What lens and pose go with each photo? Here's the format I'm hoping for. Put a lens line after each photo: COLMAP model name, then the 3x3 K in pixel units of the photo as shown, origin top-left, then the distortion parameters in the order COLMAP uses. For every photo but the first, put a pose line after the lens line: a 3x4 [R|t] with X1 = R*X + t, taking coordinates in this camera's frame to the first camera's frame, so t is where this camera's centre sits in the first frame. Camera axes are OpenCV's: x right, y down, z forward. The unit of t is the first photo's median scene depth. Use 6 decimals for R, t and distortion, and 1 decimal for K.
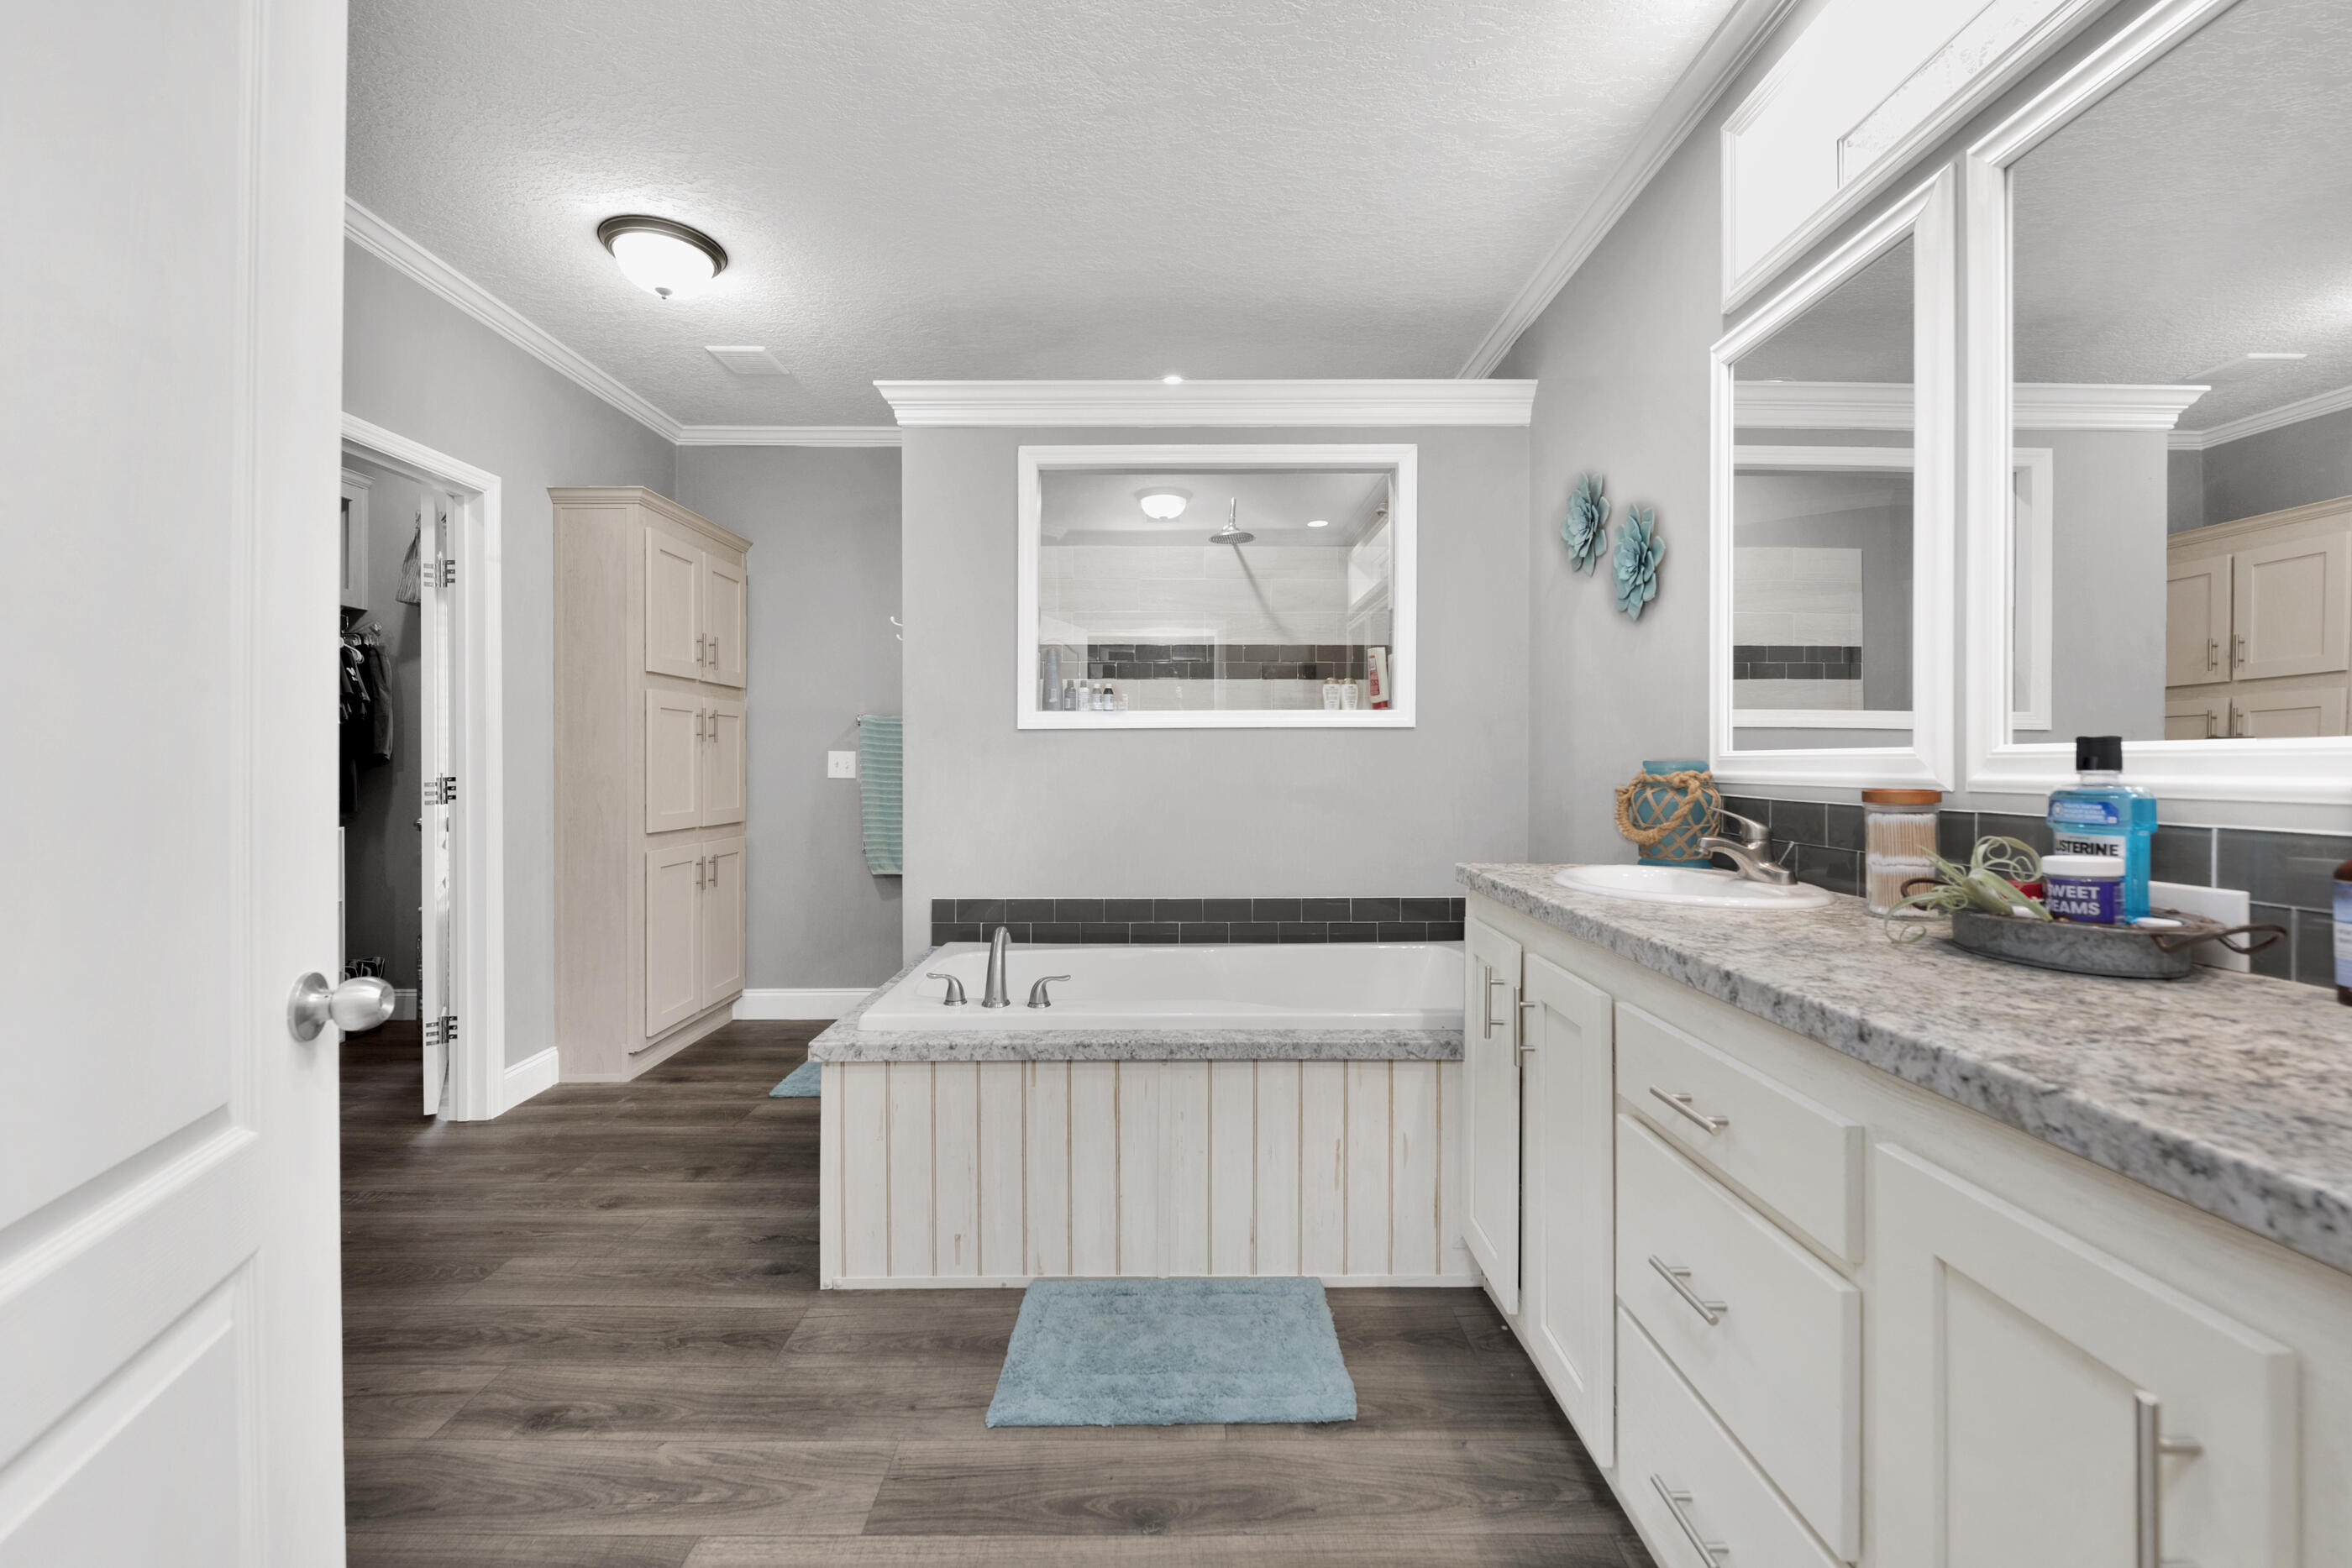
lens RADIAL K [[963.2, 0, 1179.0], [0, 963.2, 772.1], [0, 0, 1]] dist [0.001707, -0.004361]
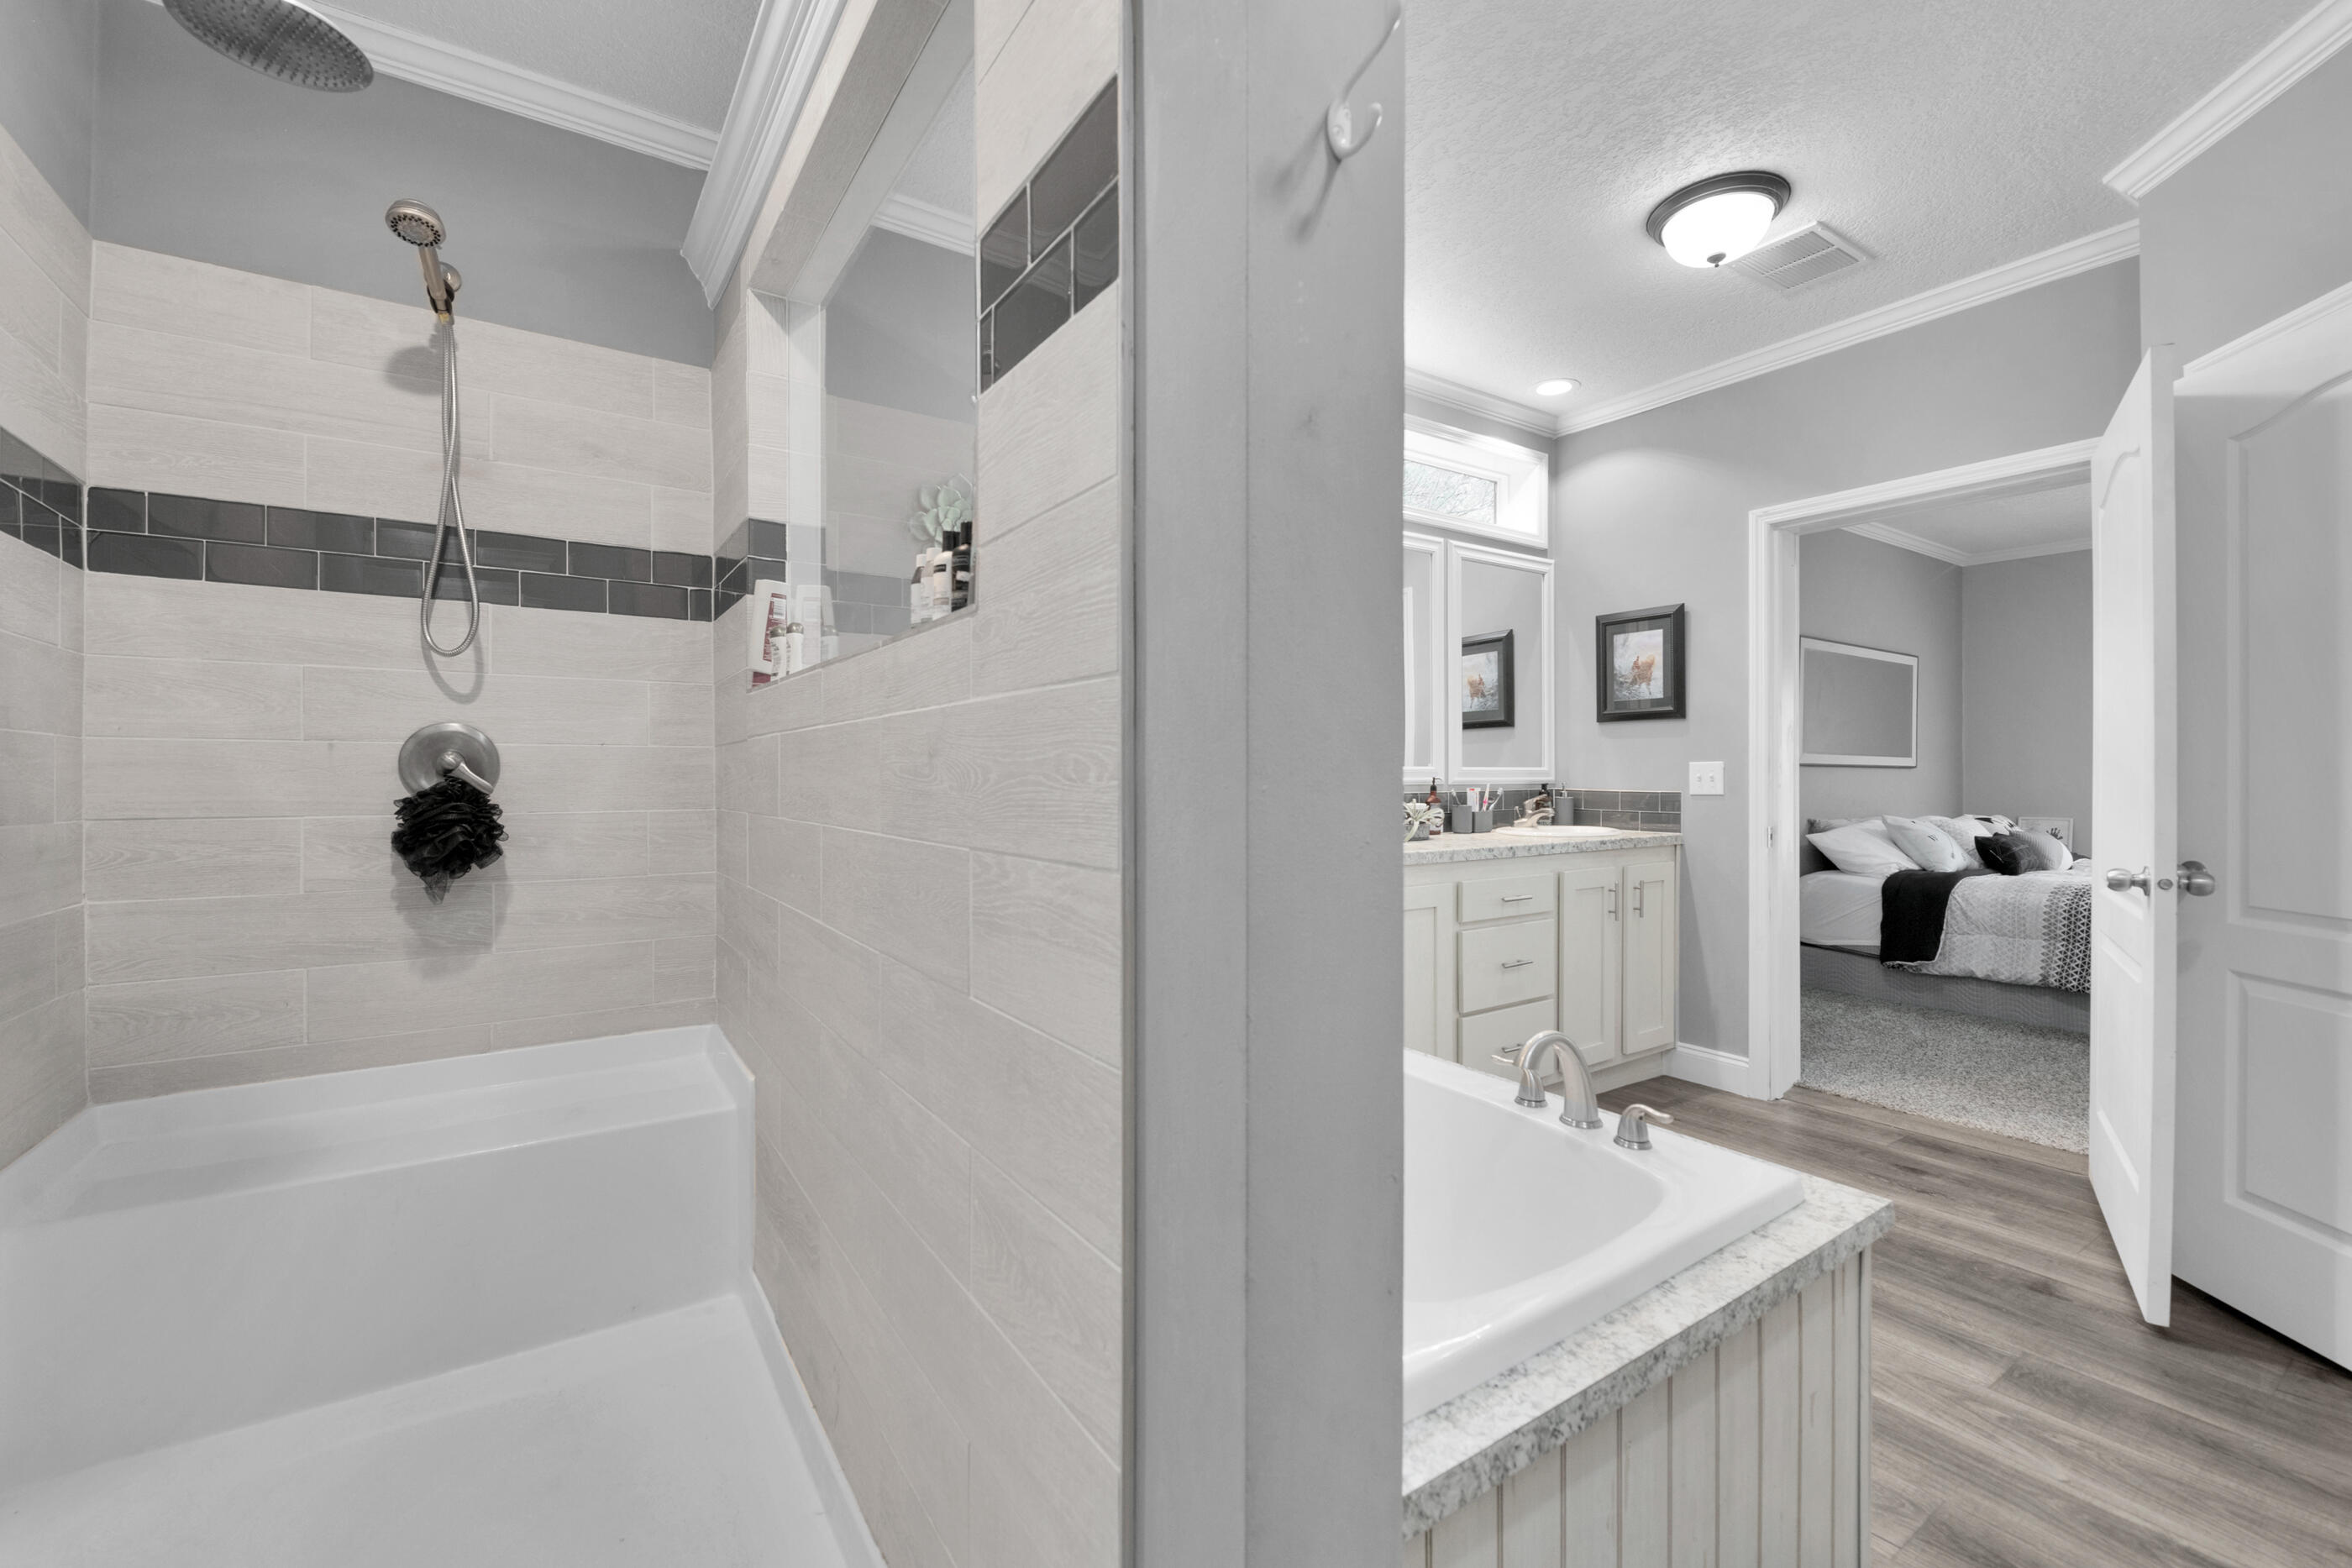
lens RADIAL K [[963.2, 0, 1179.0], [0, 963.2, 772.1], [0, 0, 1]] dist [0.001707, -0.004361]
pose [[-0.550856, -0.001855, 0.834598, -0.897112], [0.005518, 0.999968, 0.005865, -0.027863], [-0.834582, 0.007836, -0.550828, 2.399967]]
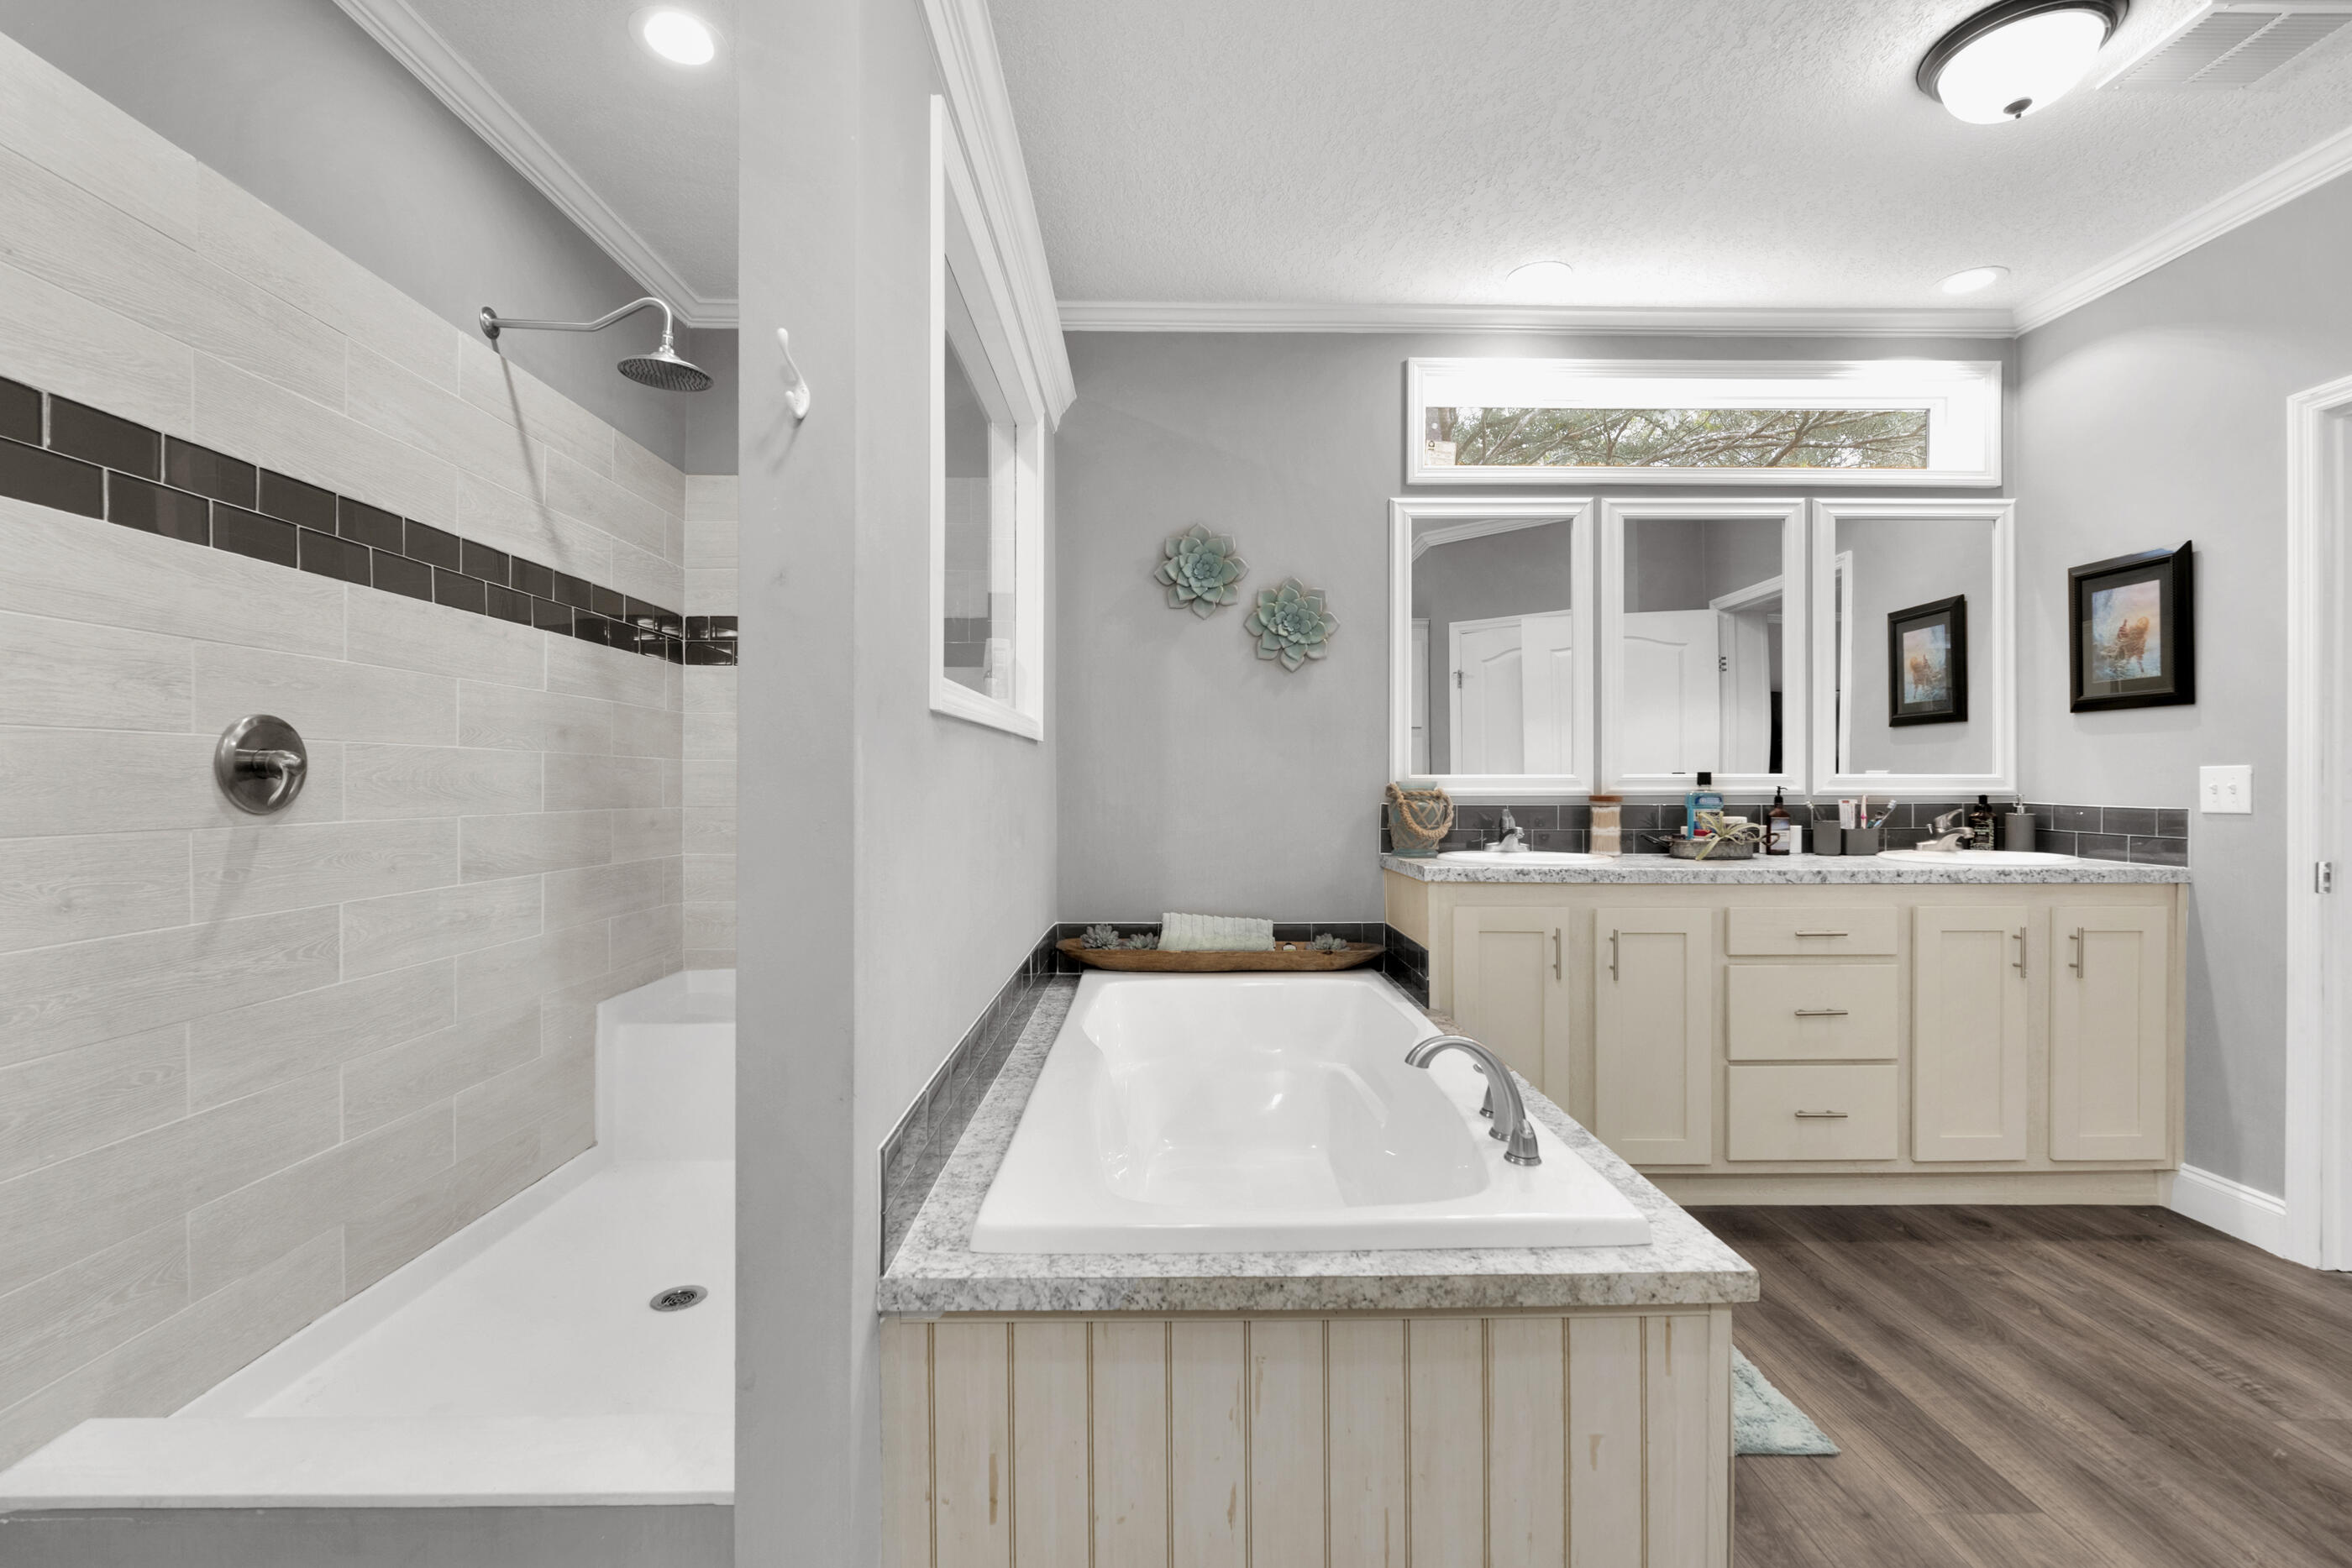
lens RADIAL K [[1004.8, 0, 1168.8], [0, 1004.8, 776.4], [0, 0, 1]] dist [0.000588, -0.003373]
pose [[0.001236, 0.001435, 0.999998, -1.338604], [0.007319, 0.999972, -0.001444, -0.024813], [-0.999972, 0.007321, 0.001225, 1.824505]]
